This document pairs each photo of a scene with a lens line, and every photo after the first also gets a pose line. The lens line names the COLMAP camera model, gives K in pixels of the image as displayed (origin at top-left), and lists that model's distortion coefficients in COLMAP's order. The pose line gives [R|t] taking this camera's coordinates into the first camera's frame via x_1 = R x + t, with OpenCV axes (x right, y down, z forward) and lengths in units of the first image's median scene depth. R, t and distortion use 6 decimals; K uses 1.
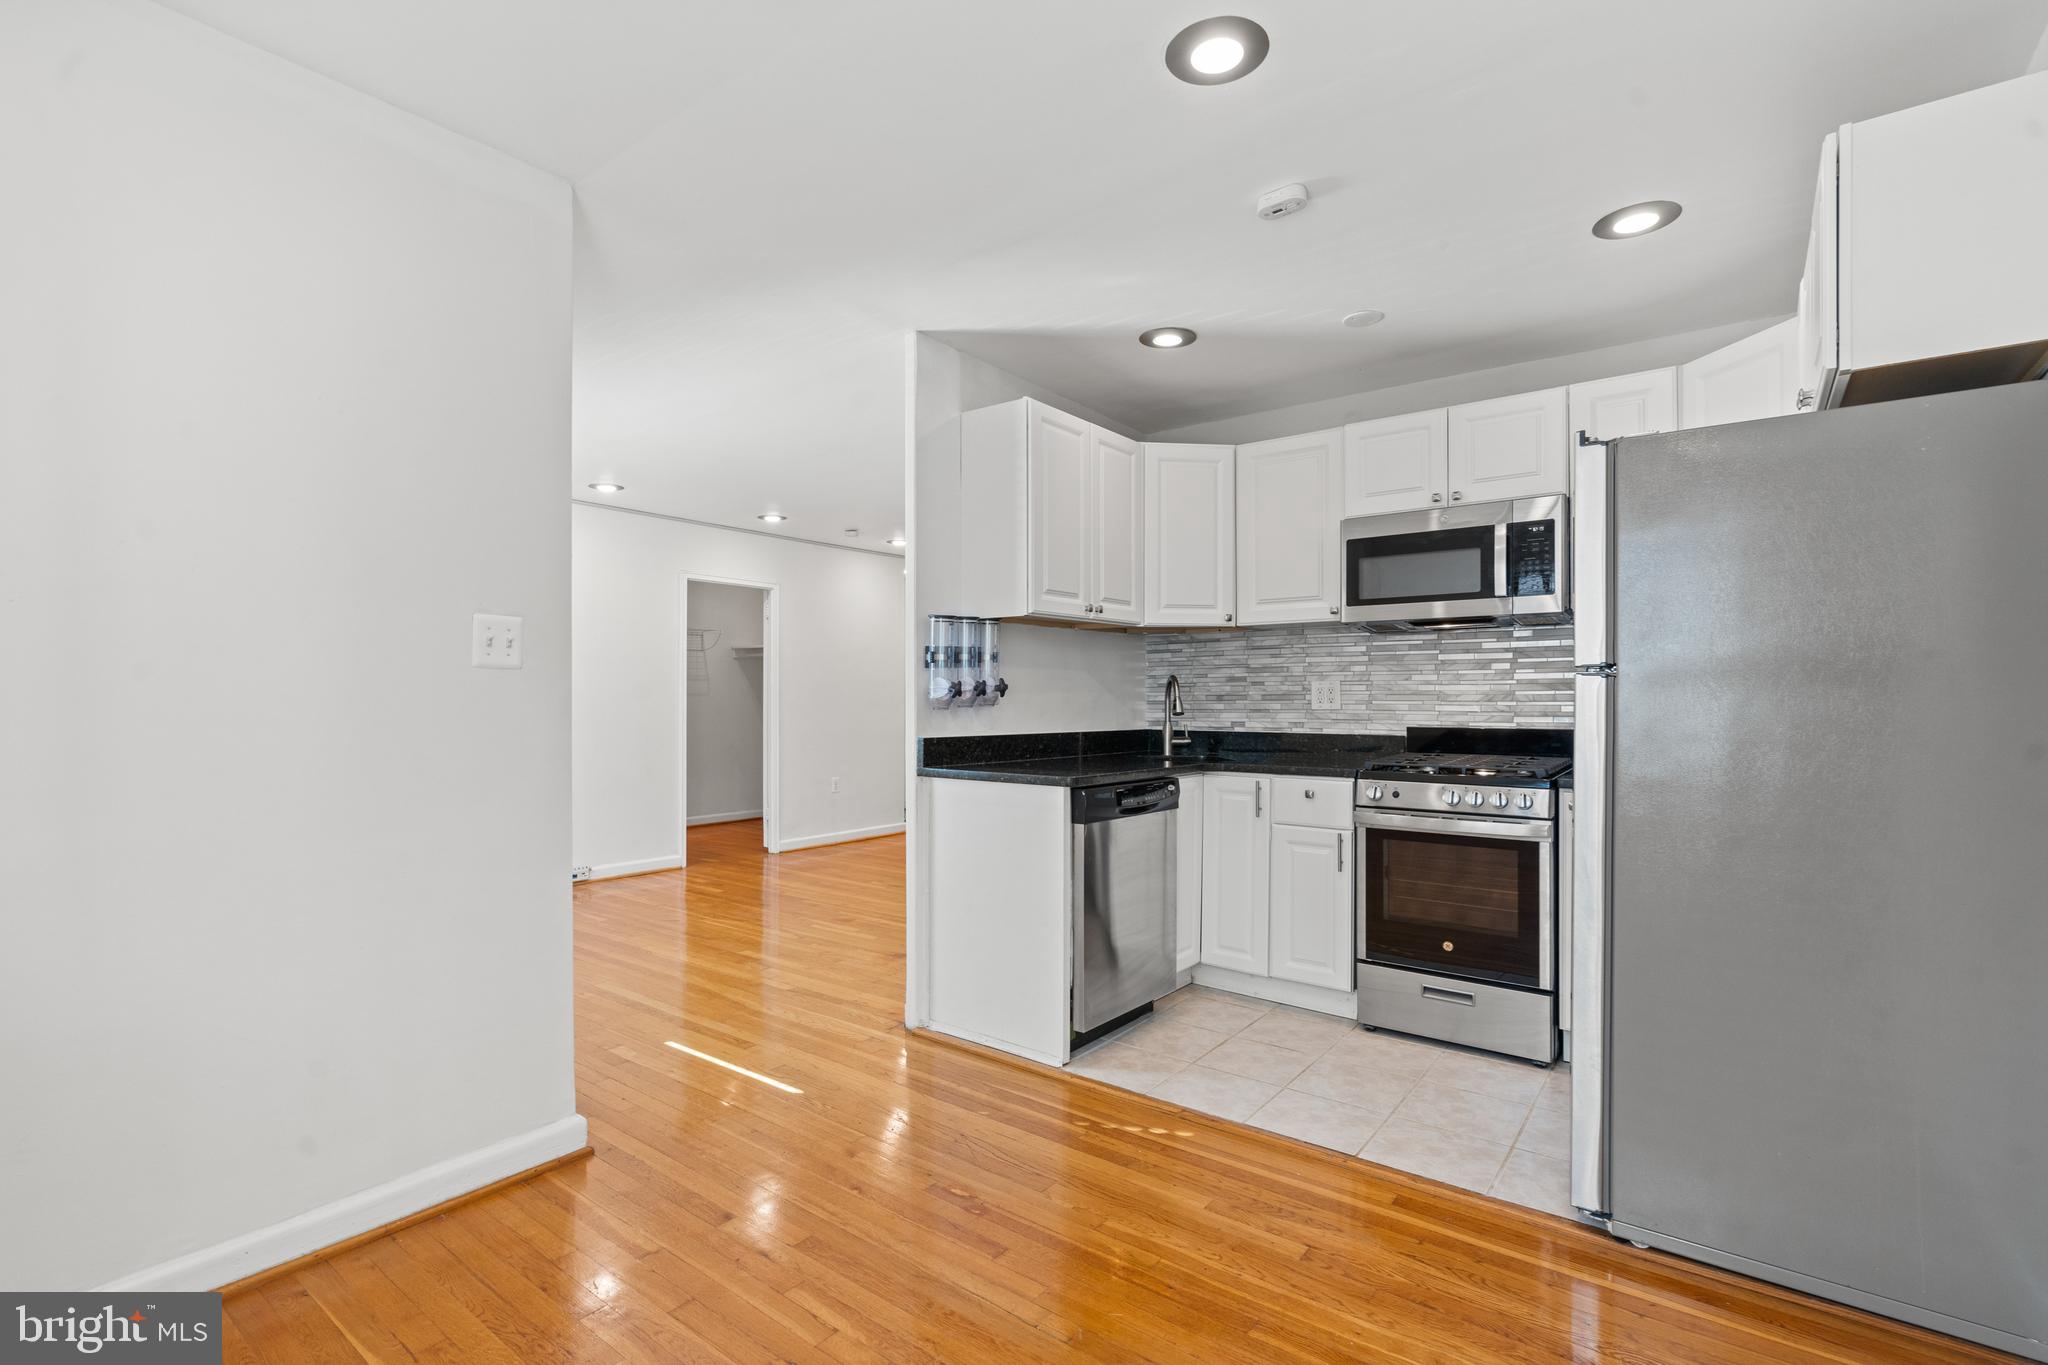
lens RADIAL K [[944.4, 0, 1024.1], [0, 944.4, 693.0], [0, 0, 1]] dist [-0.001862, 0.000334]
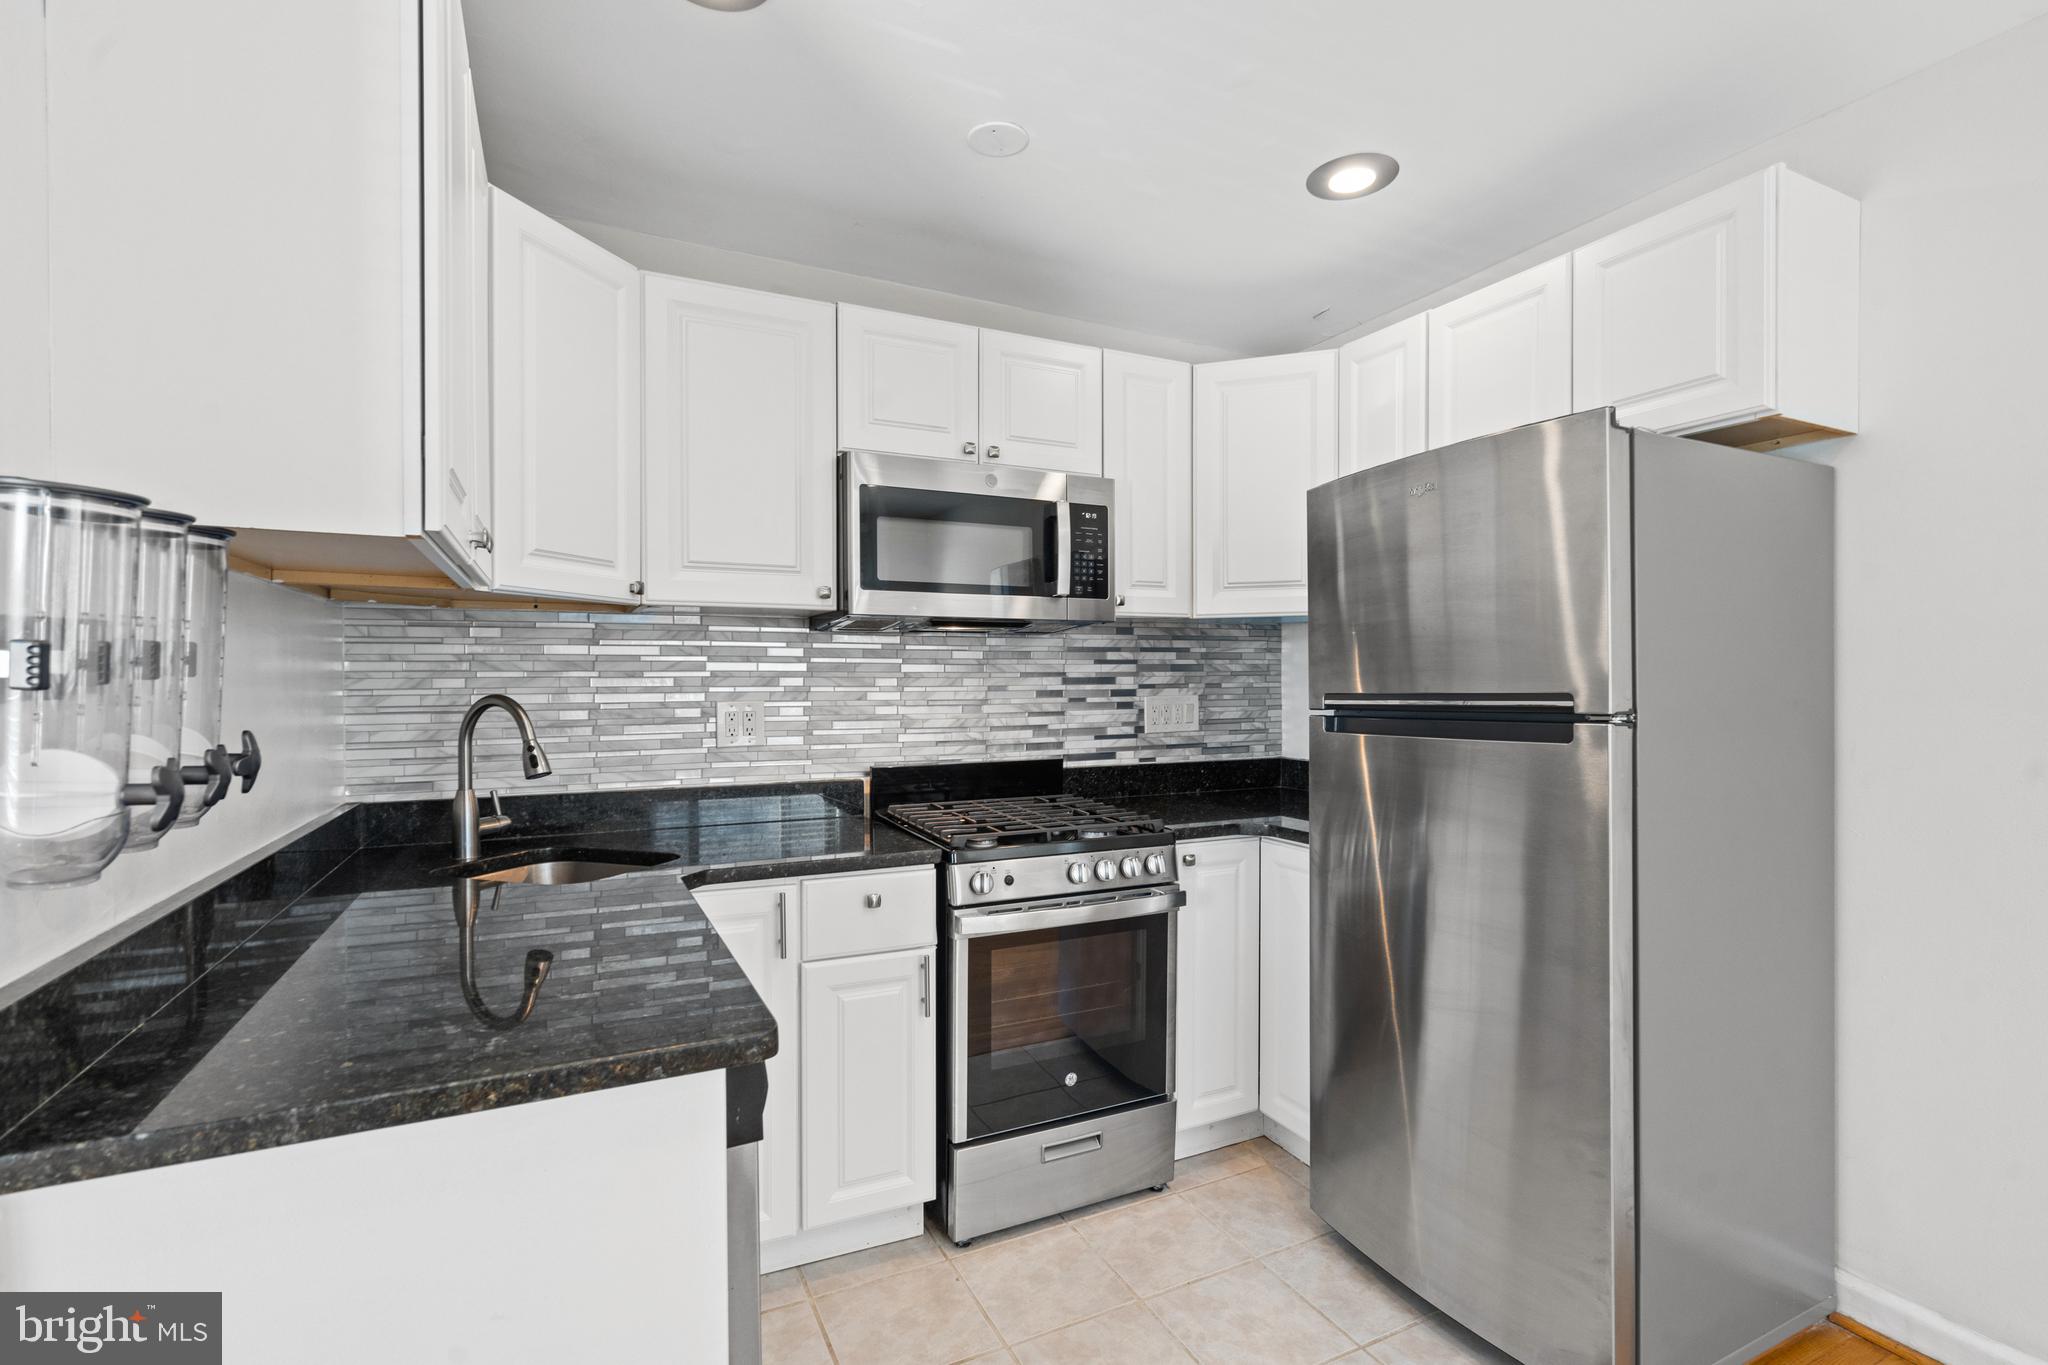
lens RADIAL K [[944.4, 0, 1024.1], [0, 944.4, 693.0], [0, 0, 1]] dist [-0.001862, 0.000334]
pose [[0.448310, -0.009976, 0.893823, -0.180109], [-0.002881, 0.999916, 0.012605, -0.030053], [-0.893874, -0.008226, 0.448244, 0.622945]]
